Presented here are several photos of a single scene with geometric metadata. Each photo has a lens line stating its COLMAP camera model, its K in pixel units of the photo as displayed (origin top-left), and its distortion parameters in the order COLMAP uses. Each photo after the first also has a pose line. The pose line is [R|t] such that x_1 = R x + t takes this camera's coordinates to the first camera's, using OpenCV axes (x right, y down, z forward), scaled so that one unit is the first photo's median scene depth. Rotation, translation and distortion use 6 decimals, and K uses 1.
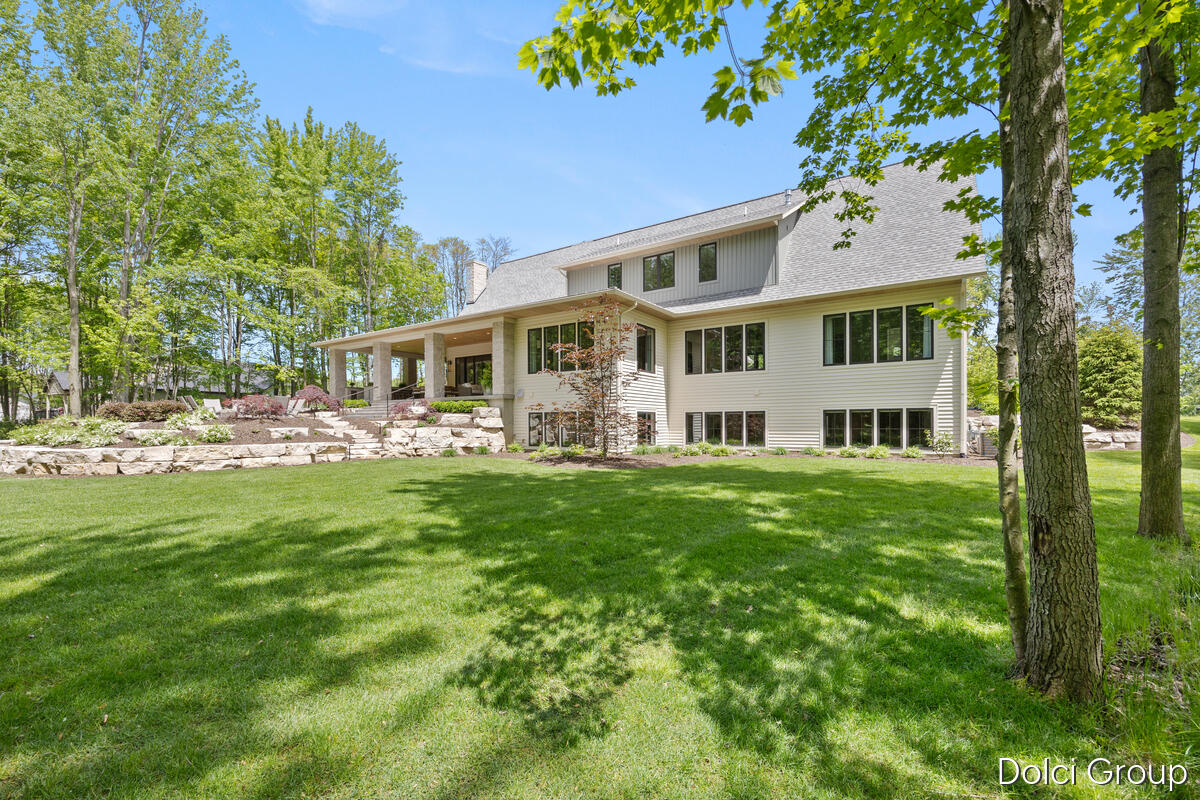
lens RADIAL K [[494.4, 0, 599.3], [0, 494.4, 418.8], [0, 0, 1]] dist [-0.001057, -0.000086]
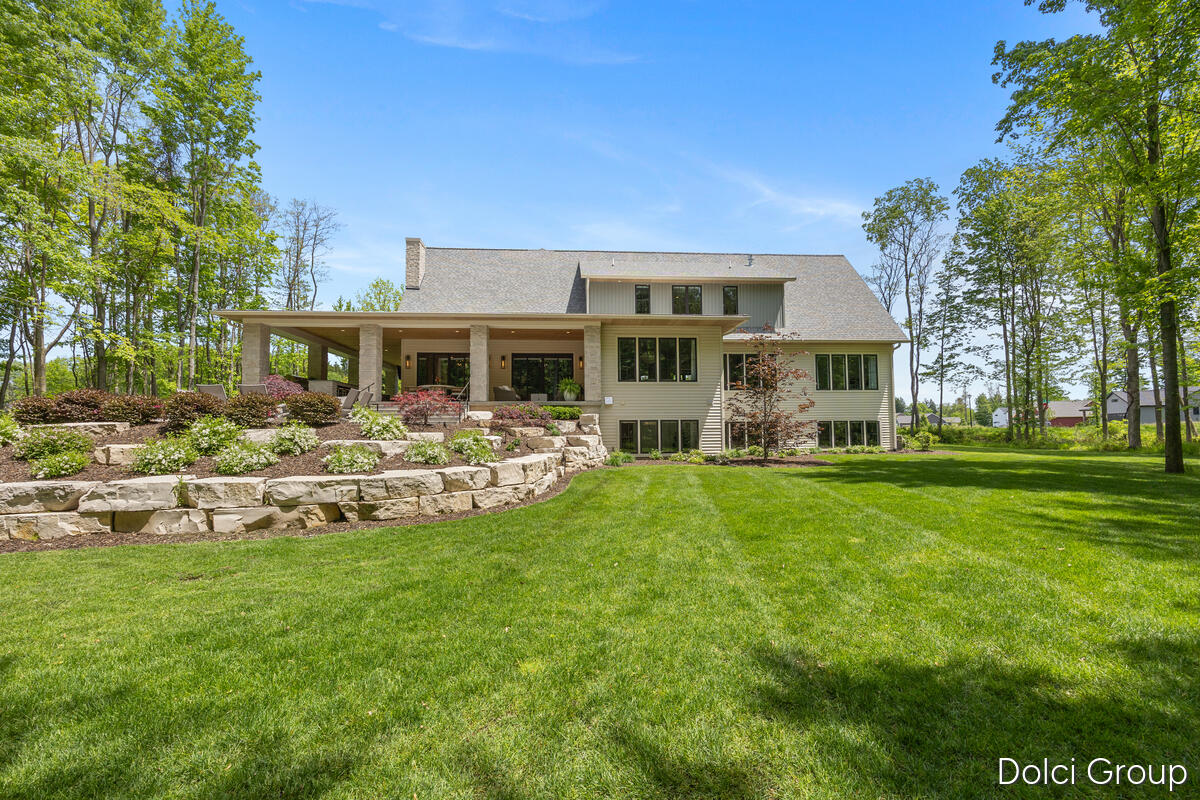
lens RADIAL K [[481.7, 0, 596.3], [0, 481.7, 409.8], [0, 0, 1]] dist [-0.000951, 0.000048]
pose [[0.793034, 0.026306, 0.608610, -0.893953], [-0.001989, 0.999174, -0.040596, 0.006689], [-0.609175, 0.030984, 0.792431, 0.297537]]
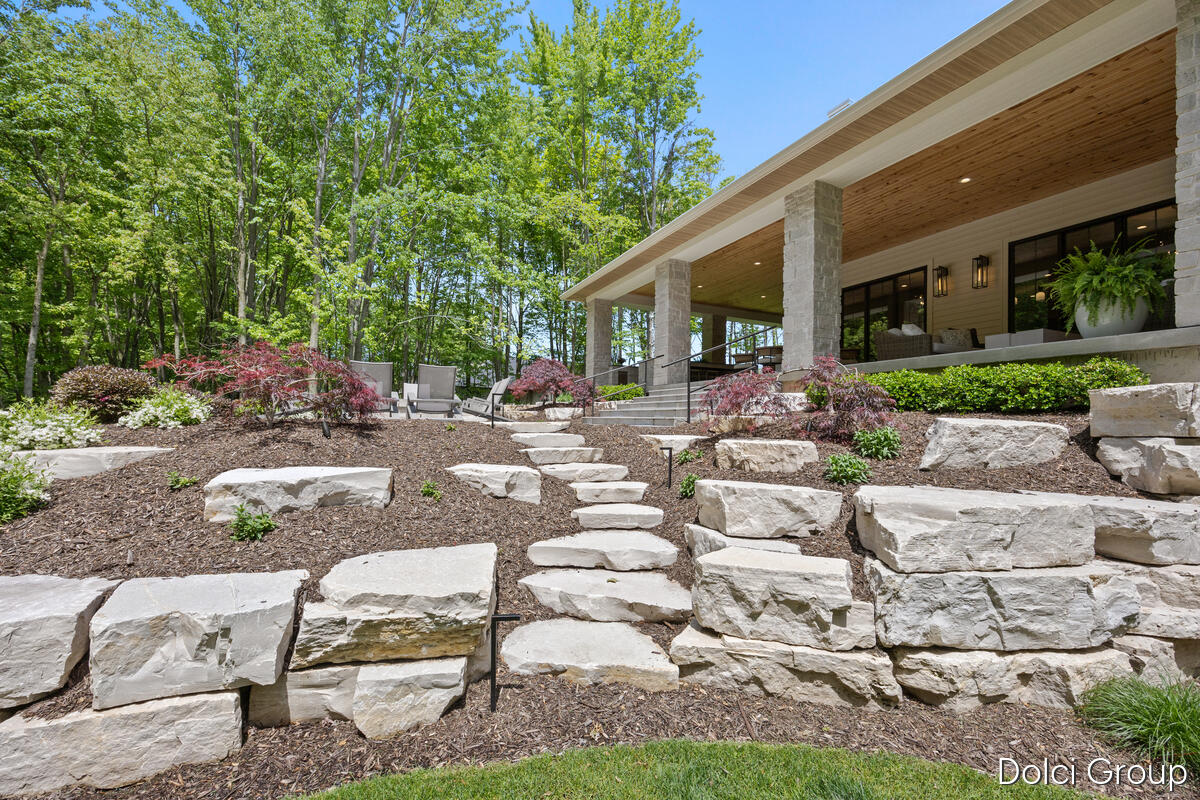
lens RADIAL K [[481.7, 0, 596.3], [0, 481.7, 409.8], [0, 0, 1]] dist [-0.000951, 0.000048]
pose [[0.849665, 0.006968, -0.527277, -0.370406], [-0.016733, 0.999765, -0.013752, -0.008483], [0.527057, 0.020507, 0.849582, 0.823813]]
